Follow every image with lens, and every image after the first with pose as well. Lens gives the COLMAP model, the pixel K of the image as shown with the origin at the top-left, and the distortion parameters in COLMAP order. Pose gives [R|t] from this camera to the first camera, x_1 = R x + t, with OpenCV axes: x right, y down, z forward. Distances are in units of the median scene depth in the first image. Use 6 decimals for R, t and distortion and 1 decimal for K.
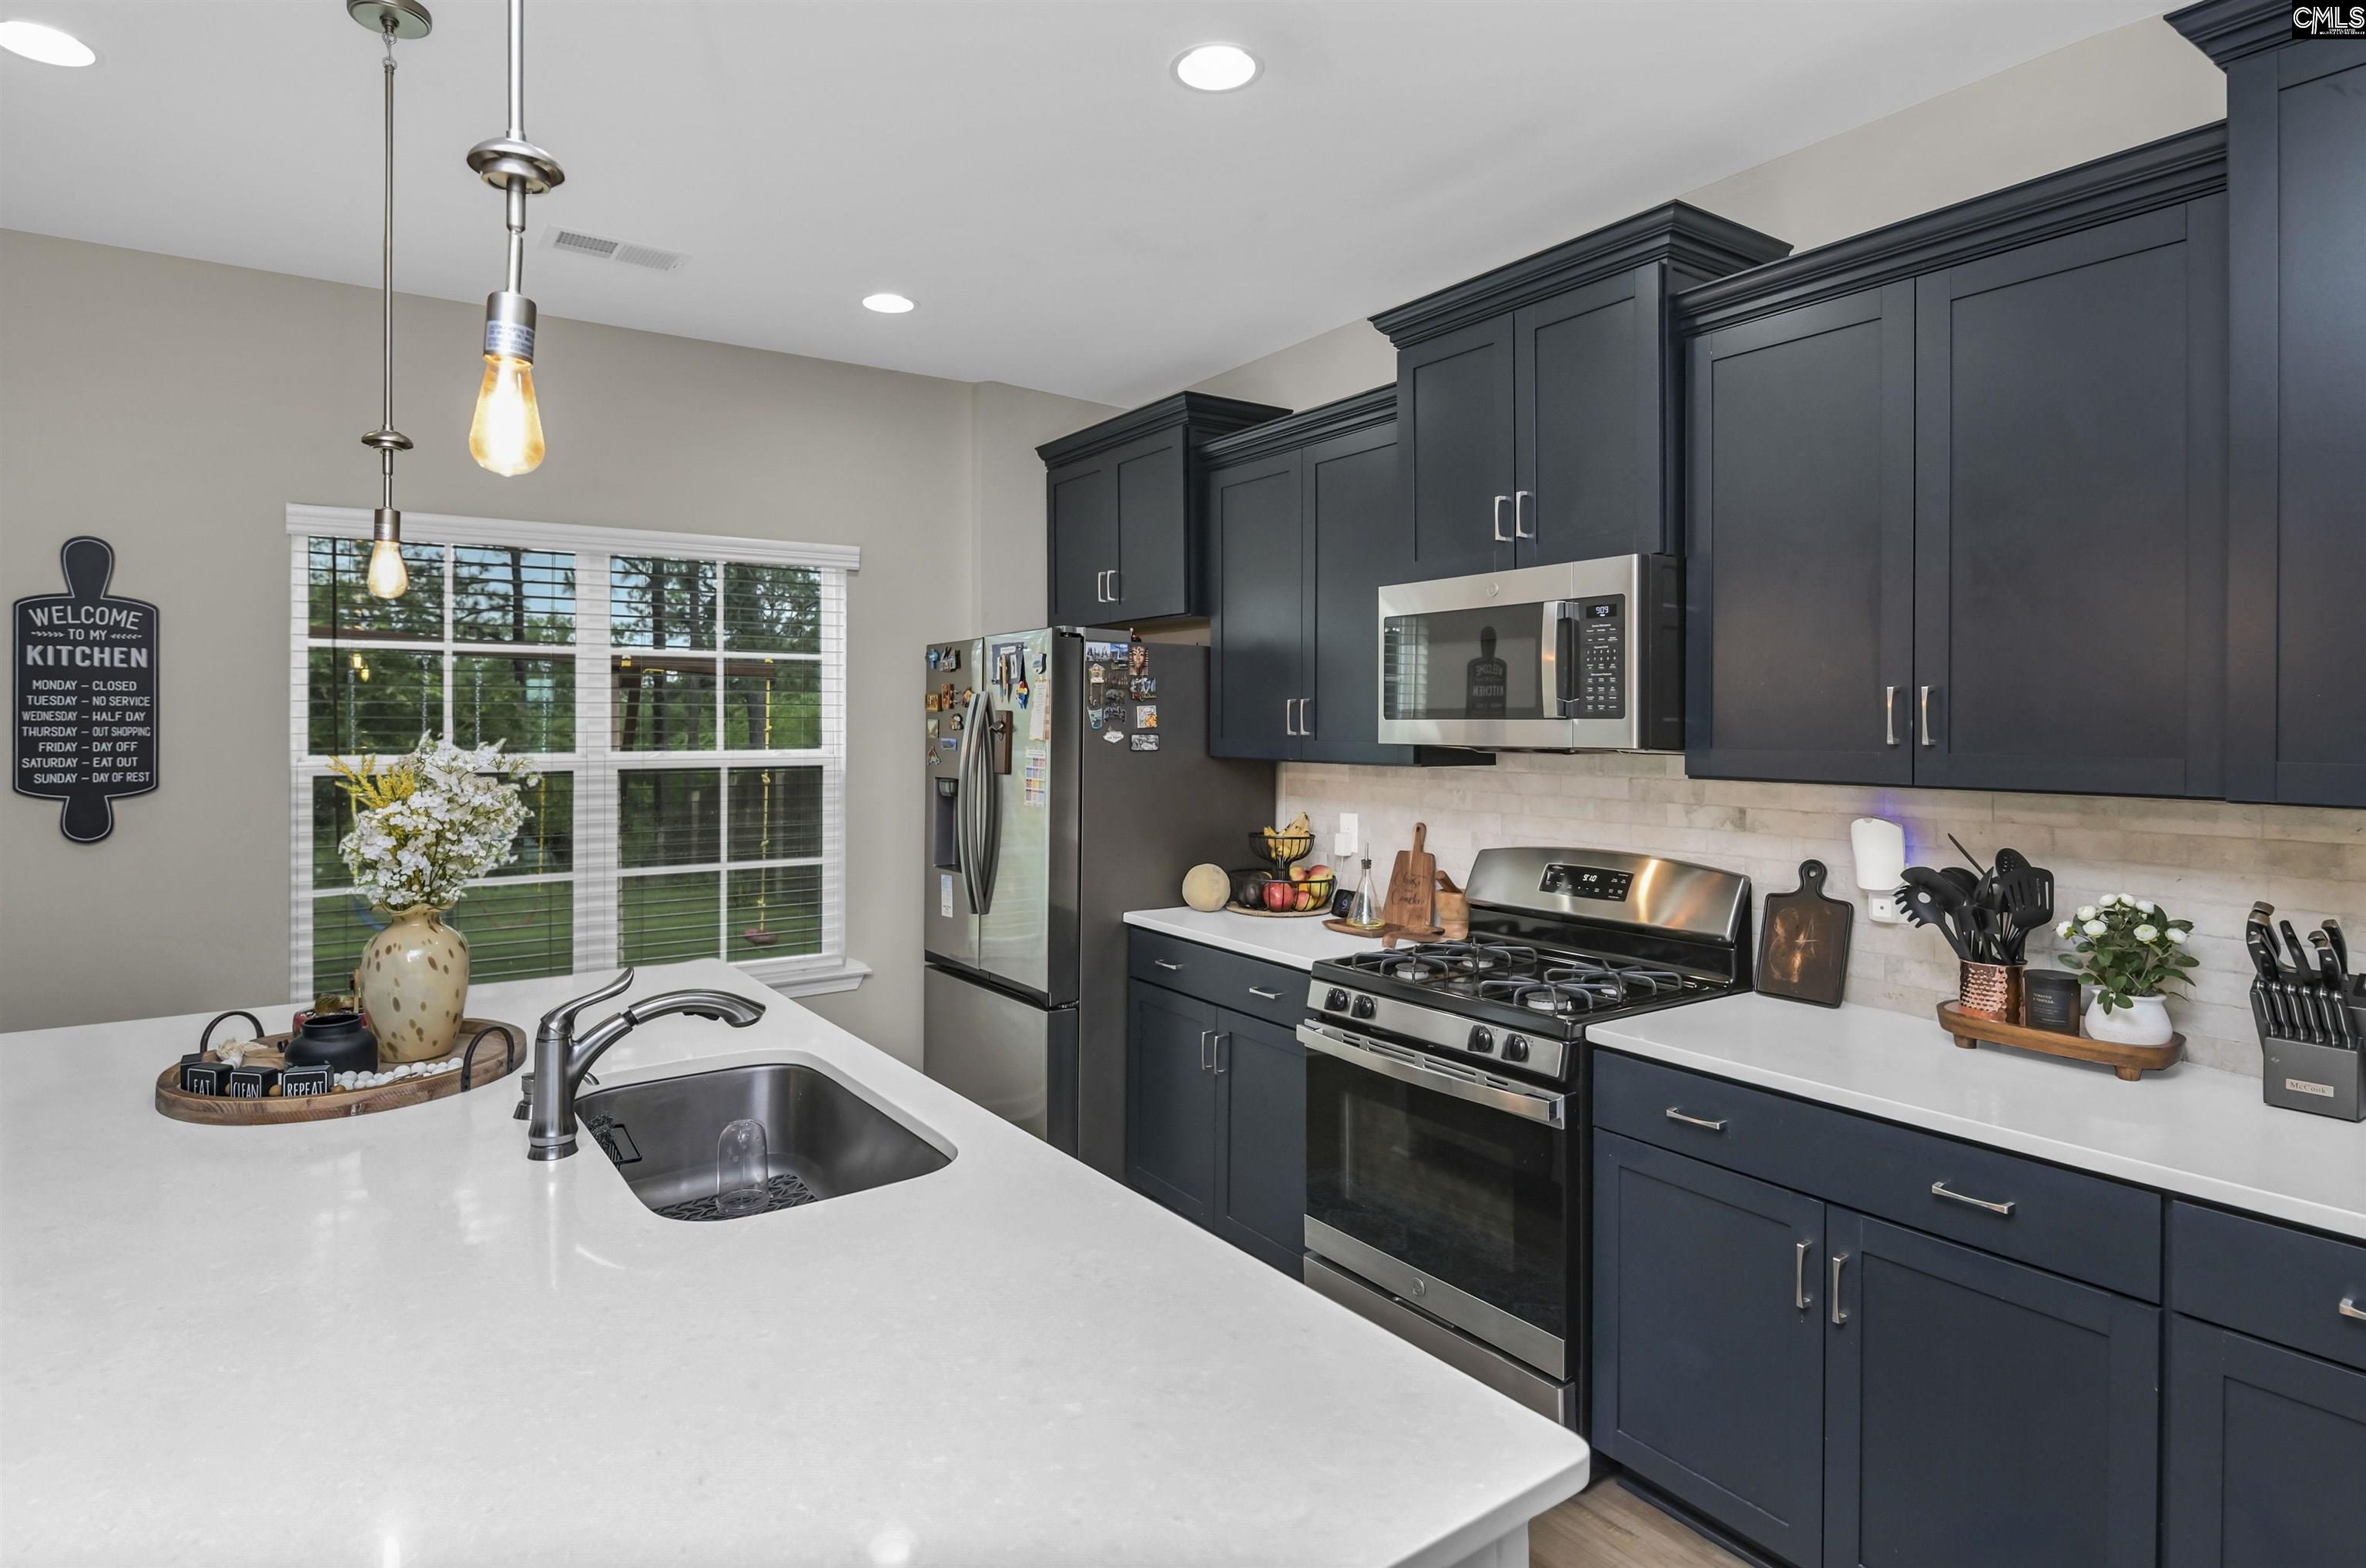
lens RADIAL K [[1263.4, 0, 1173.4], [0, 1263.4, 717.3], [0, 0, 1]] dist [-0.002251, -0.001944]
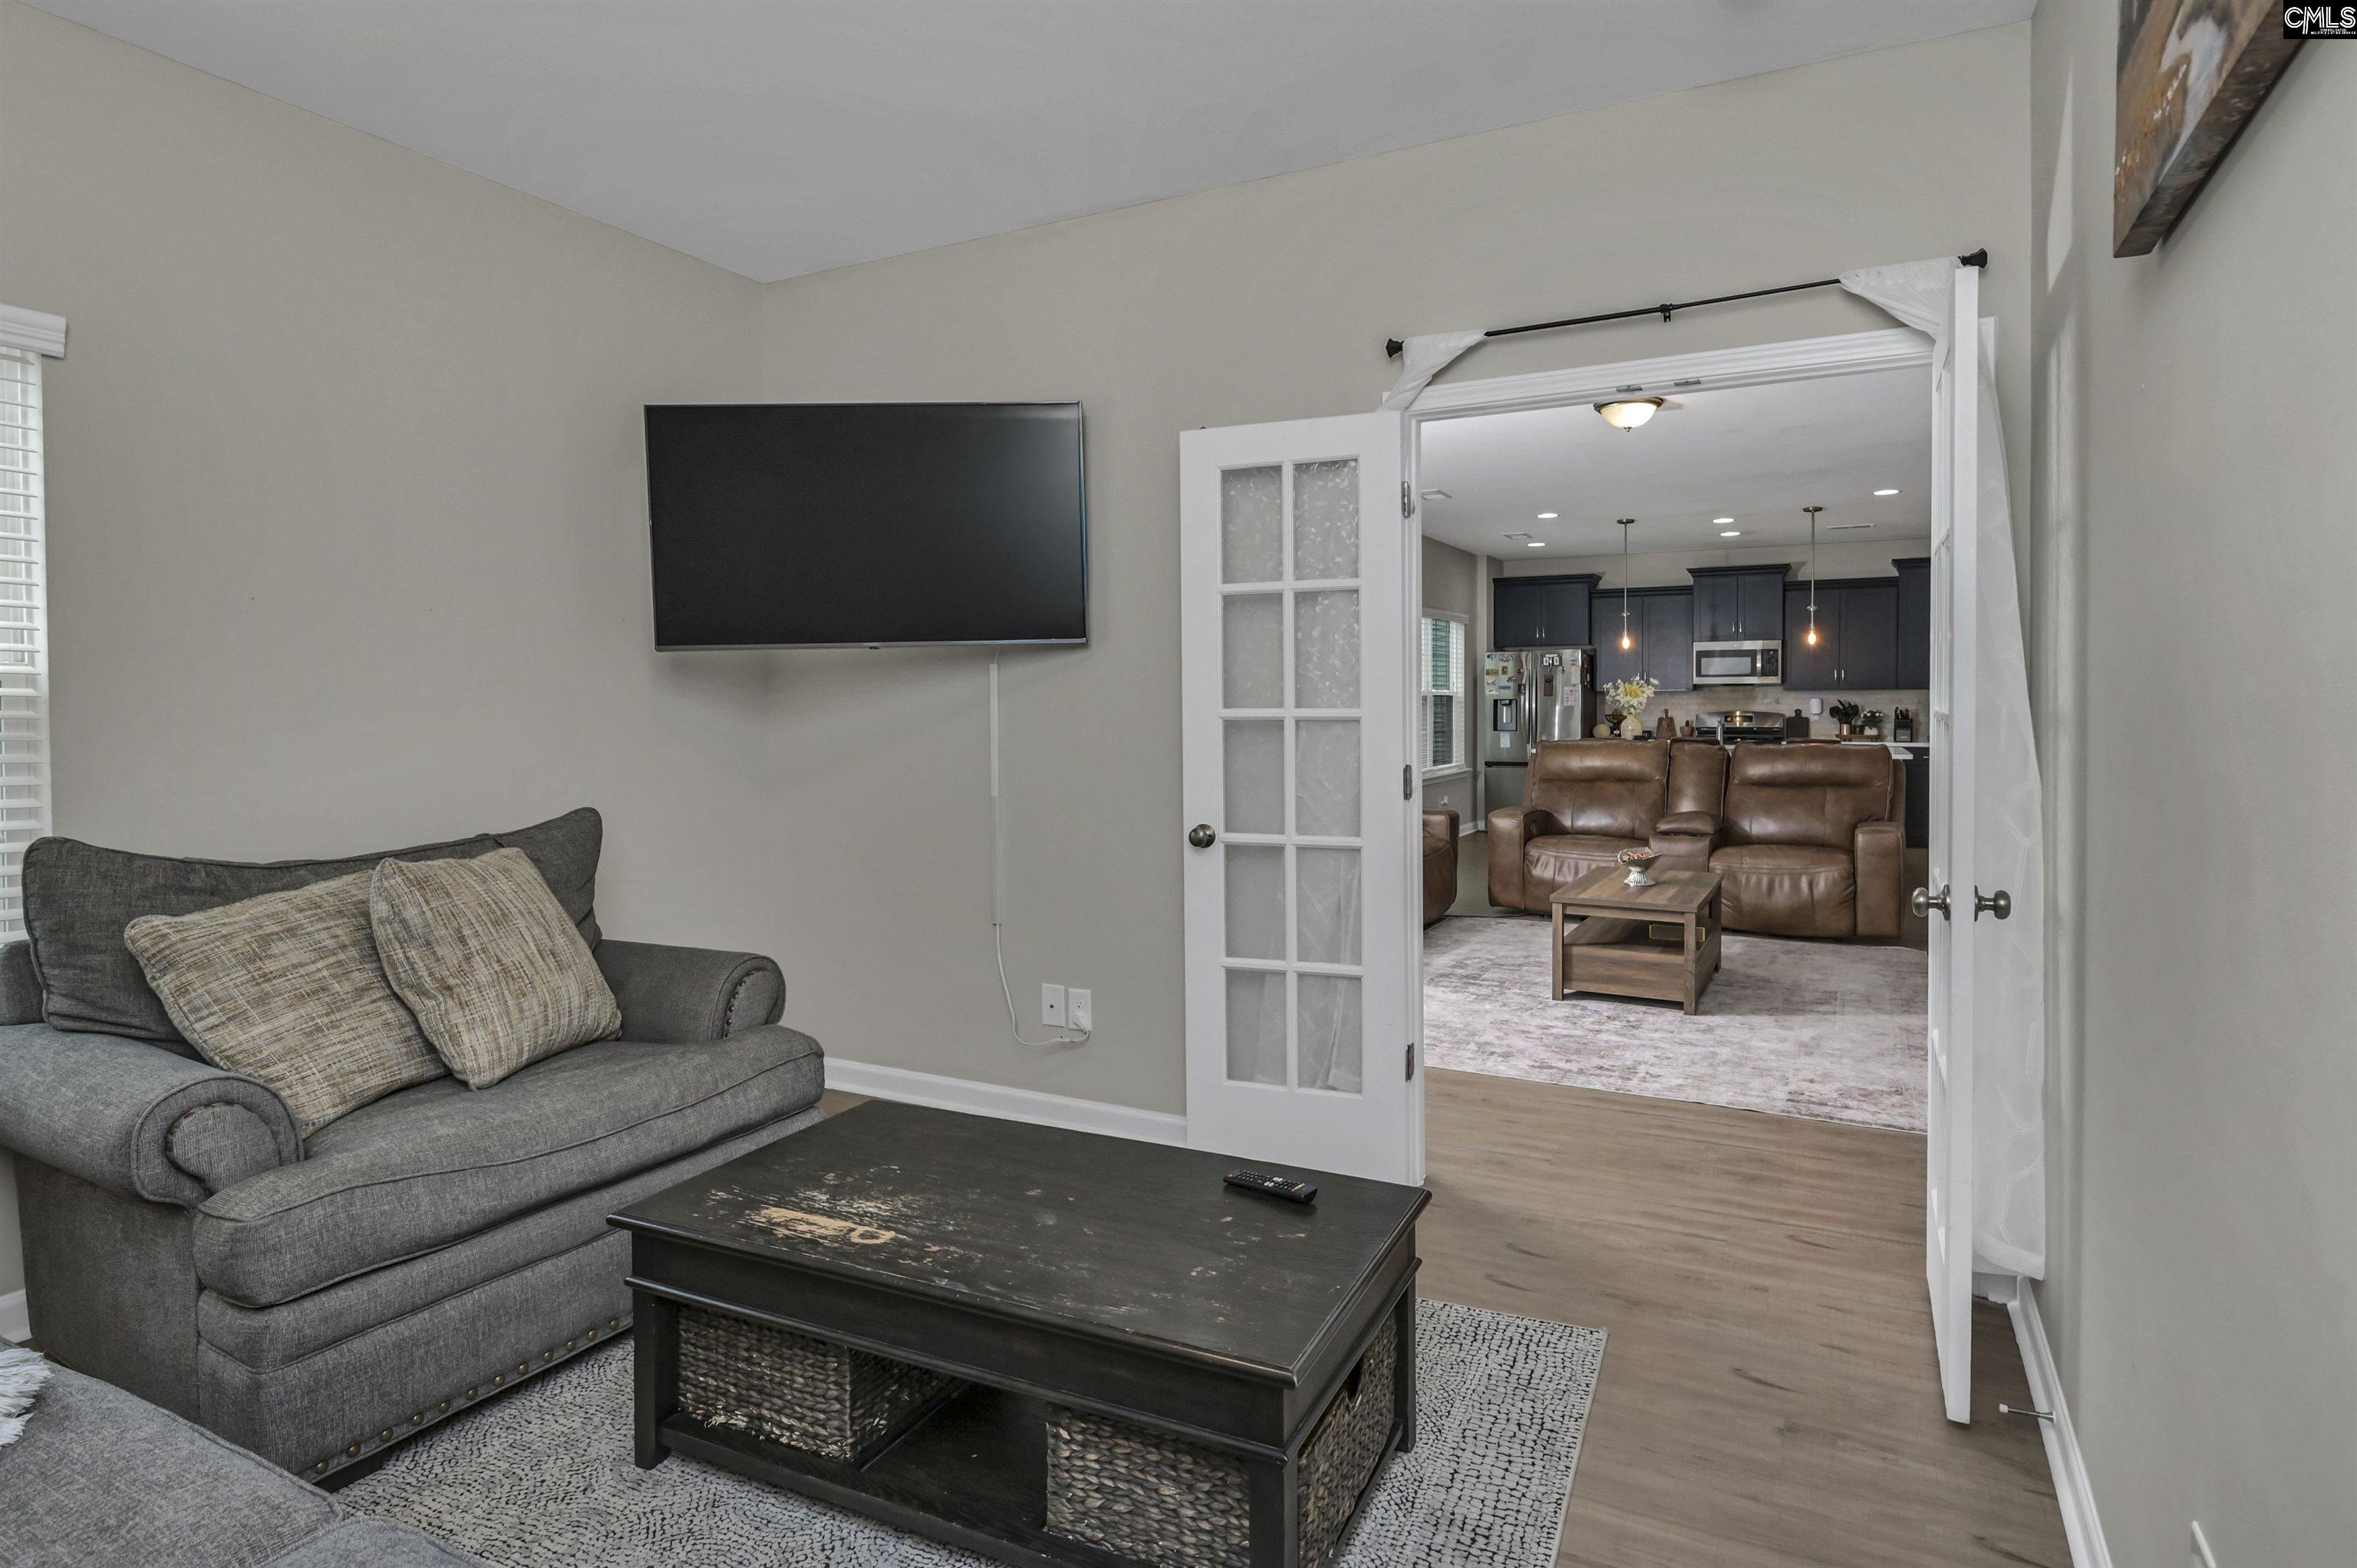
lens RADIAL K [[1263.9, 0, 1141.3], [0, 1263.9, 714.2], [0, 0, 1]] dist [-0.002569, -0.000696]
pose [[0.897387, -0.007962, 0.441172, -2.853278], [0.001324, 0.999881, 0.015351, 0.049056], [-0.441242, -0.013192, 0.897291, -1.592223]]
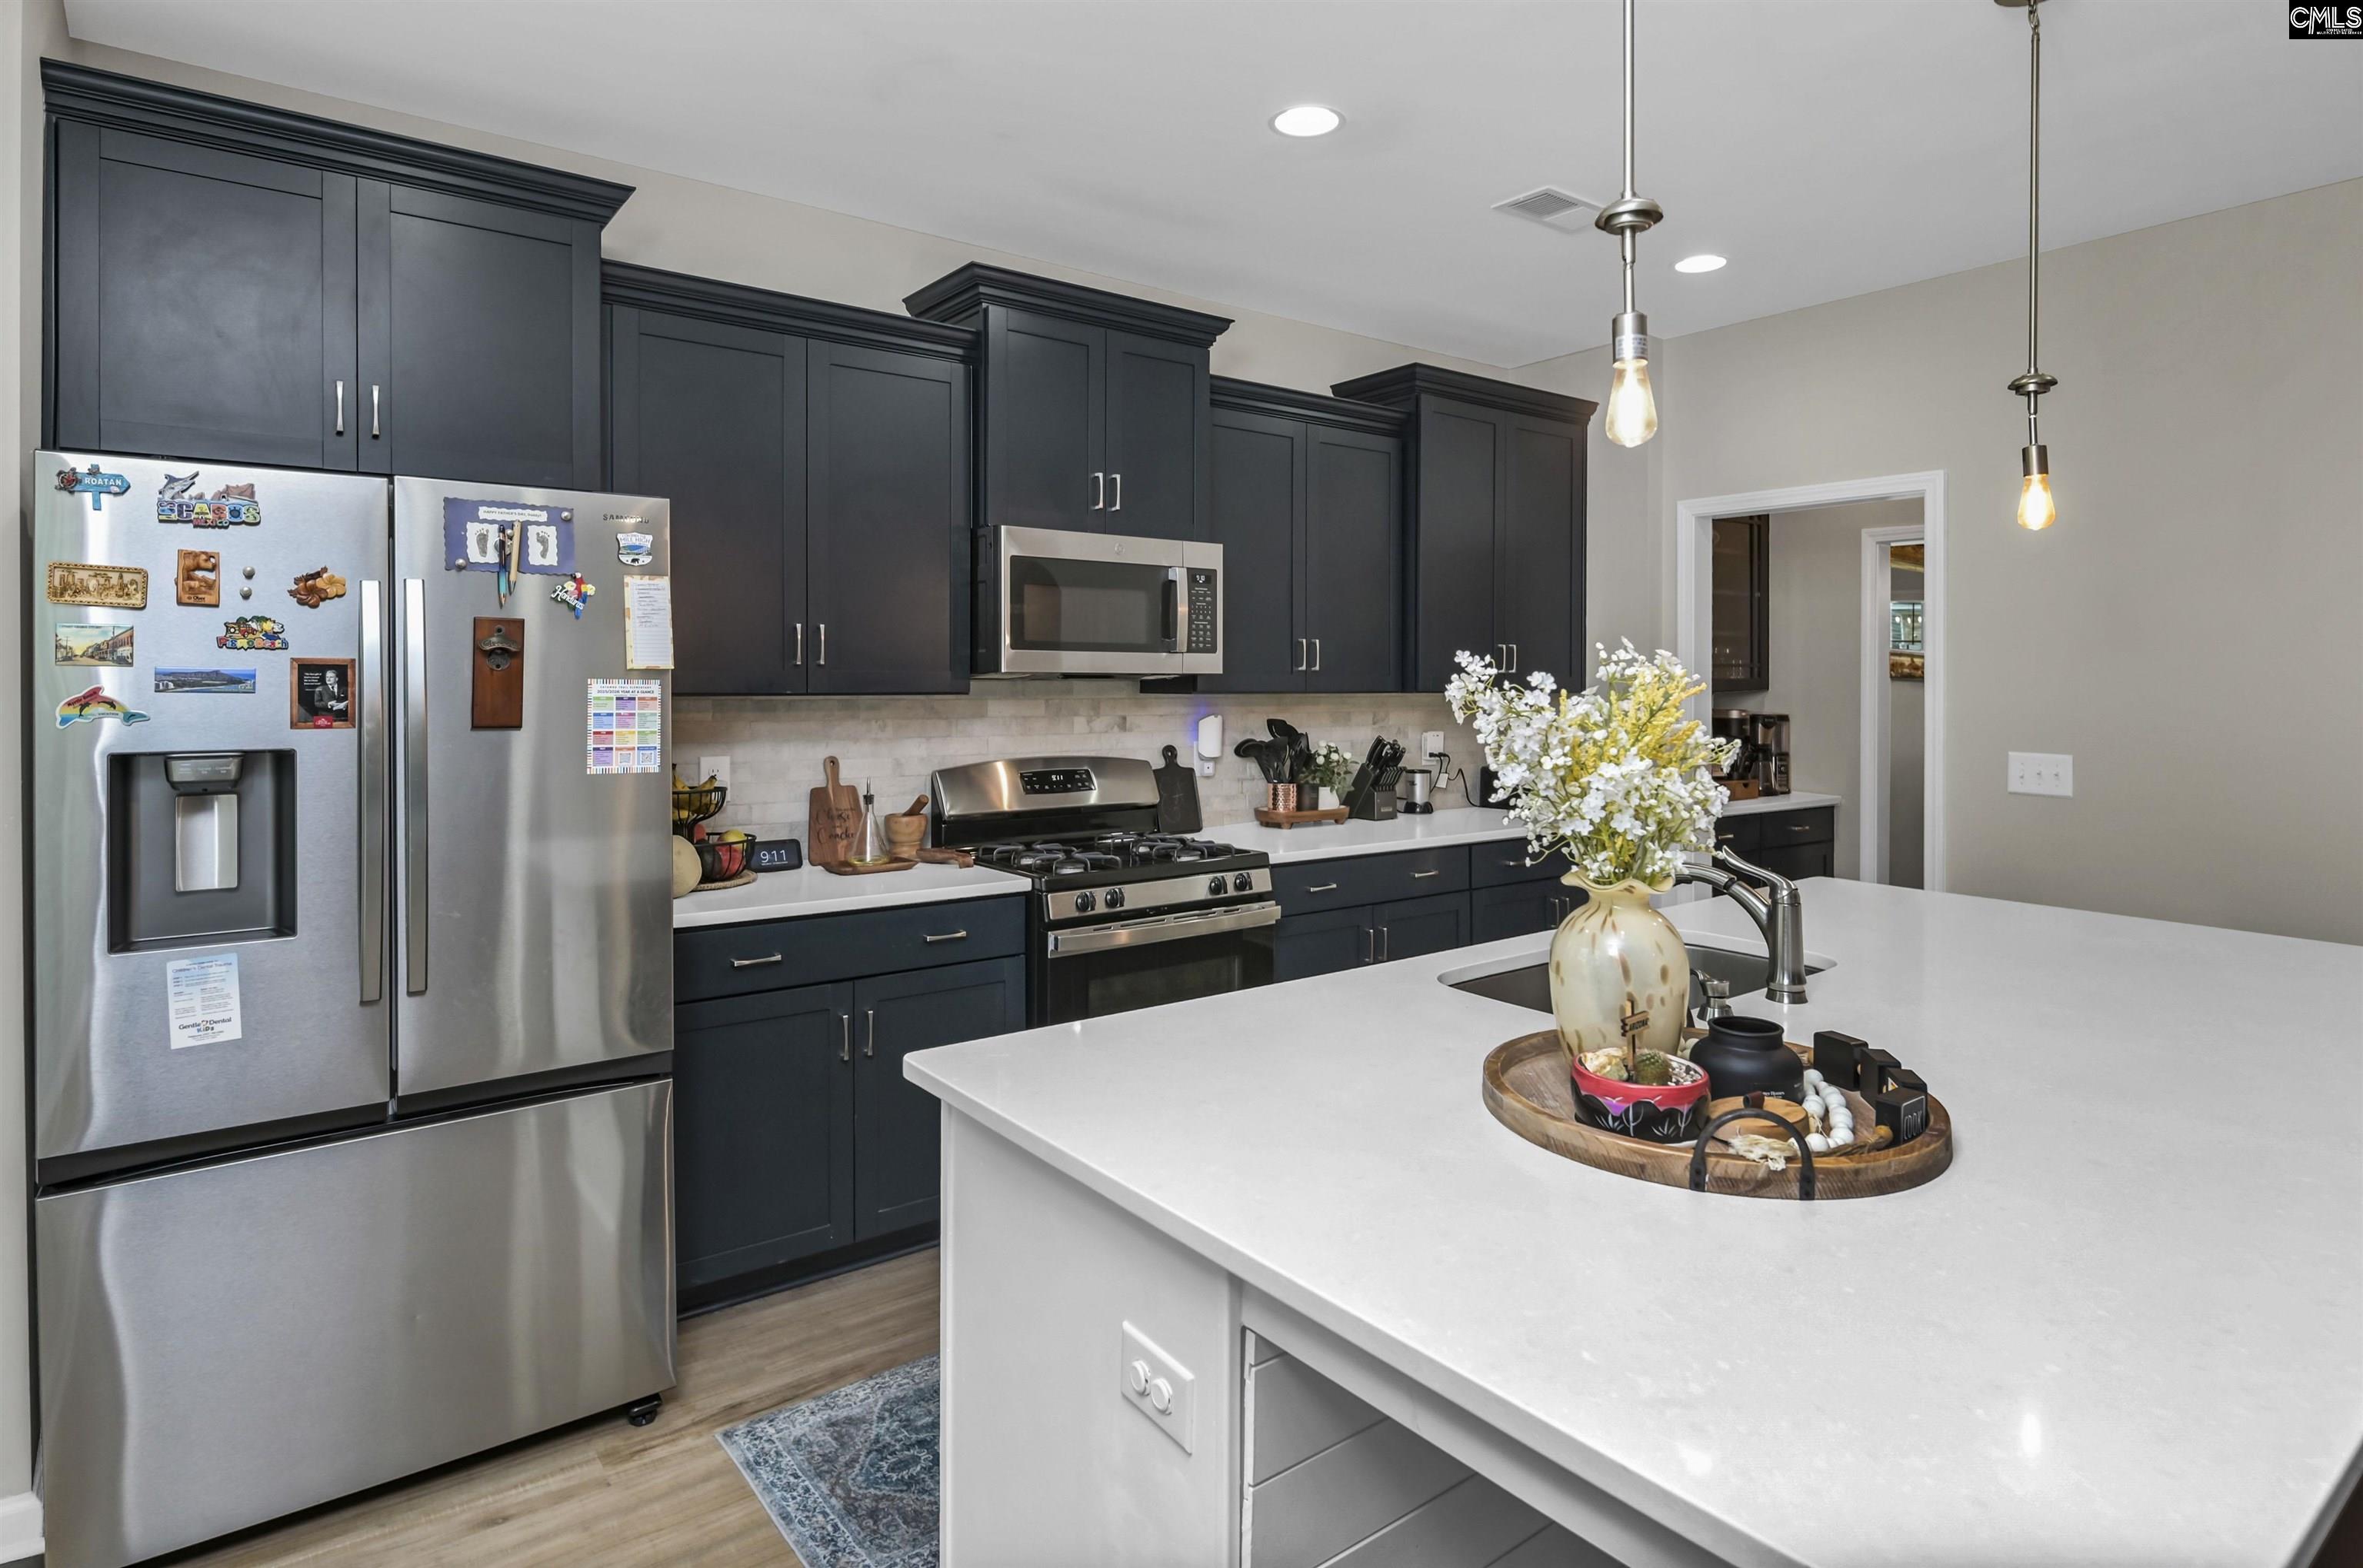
lens RADIAL K [[1253.0, 0, 1202.8], [0, 1253.0, 688.9], [0, 0, 1]] dist [-0.014996, -0.000421]
pose [[-0.053181, -0.008685, 0.998547, -0.859578], [-0.008254, 0.999932, 0.008258, 0.023617], [-0.998551, -0.007803, -0.053249, 0.843593]]
